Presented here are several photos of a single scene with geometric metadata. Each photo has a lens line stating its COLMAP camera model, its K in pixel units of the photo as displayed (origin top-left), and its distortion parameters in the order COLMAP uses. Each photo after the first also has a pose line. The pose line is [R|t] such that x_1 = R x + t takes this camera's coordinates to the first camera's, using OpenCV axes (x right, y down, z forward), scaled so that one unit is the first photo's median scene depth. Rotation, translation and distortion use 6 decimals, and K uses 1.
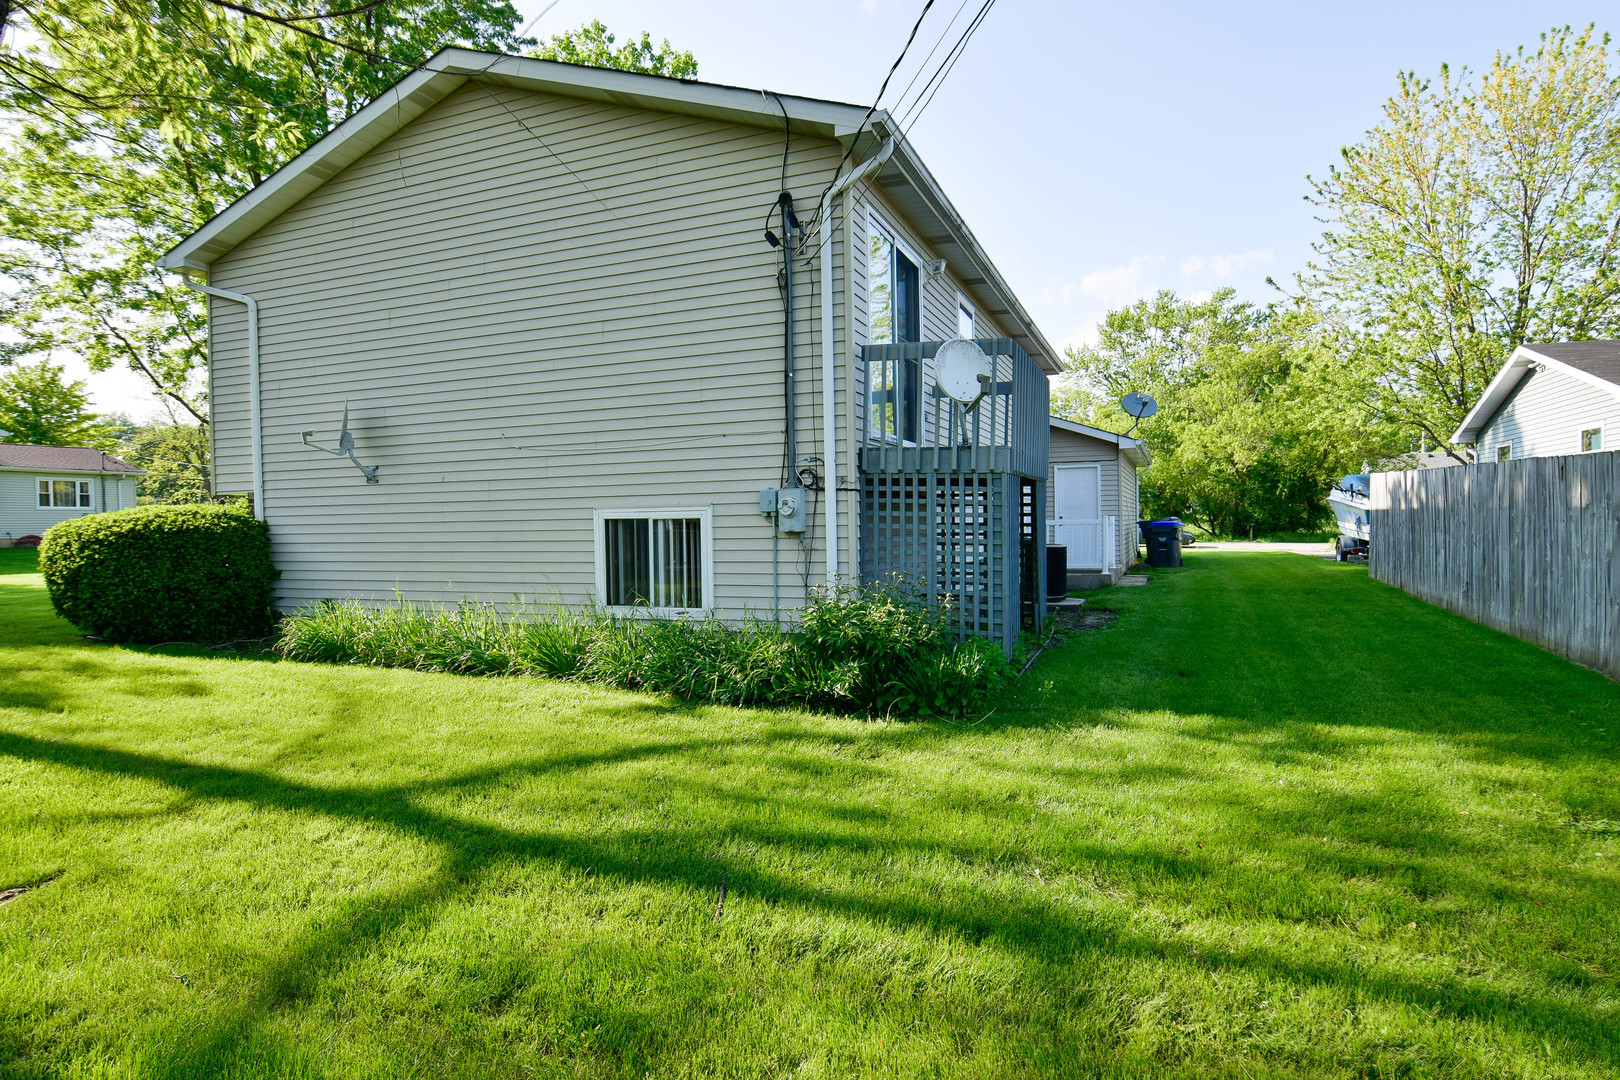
lens RADIAL K [[878.1, 0, 814.3], [0, 878.1, 538.9], [0, 0, 1]] dist [-0.007648, -0.004424]
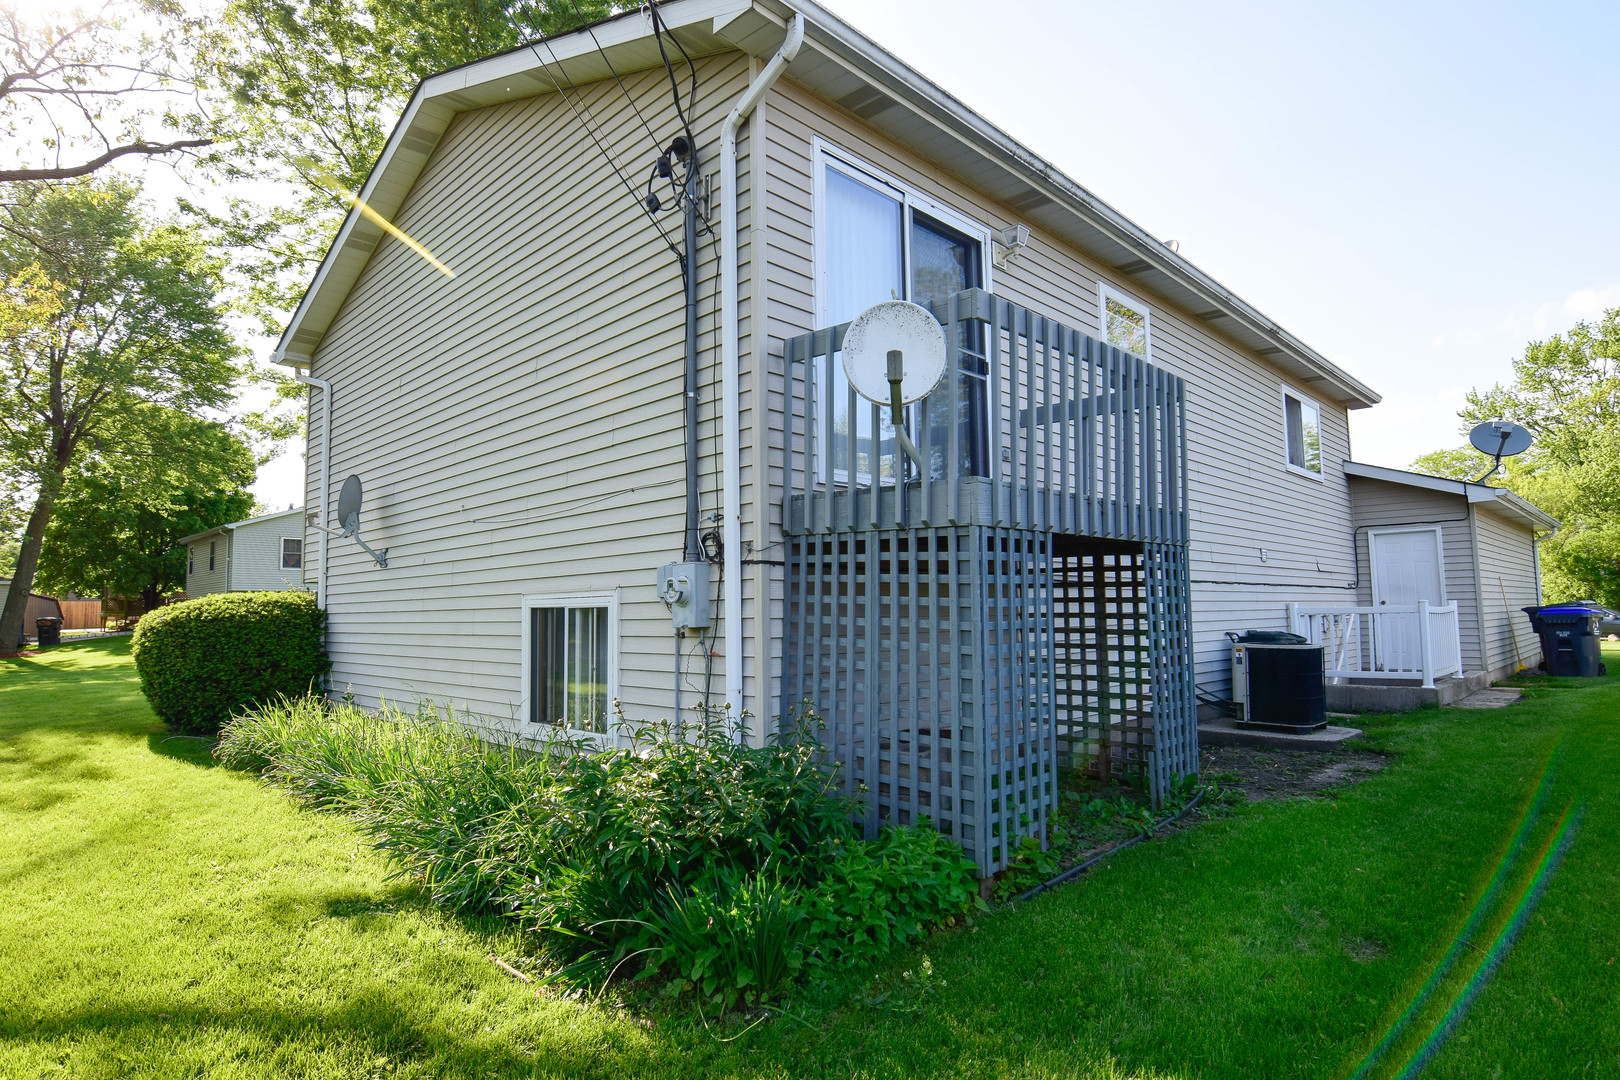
lens RADIAL K [[878.1, 0, 808.4], [0, 878.1, 550.6], [0, 0, 1]] dist [-0.007648, -0.004424]
pose [[0.924741, -0.025051, -0.379771, 0.280295], [-0.007058, 0.996531, -0.082920, -0.010491], [0.380531, 0.079360, 0.921357, 0.378758]]
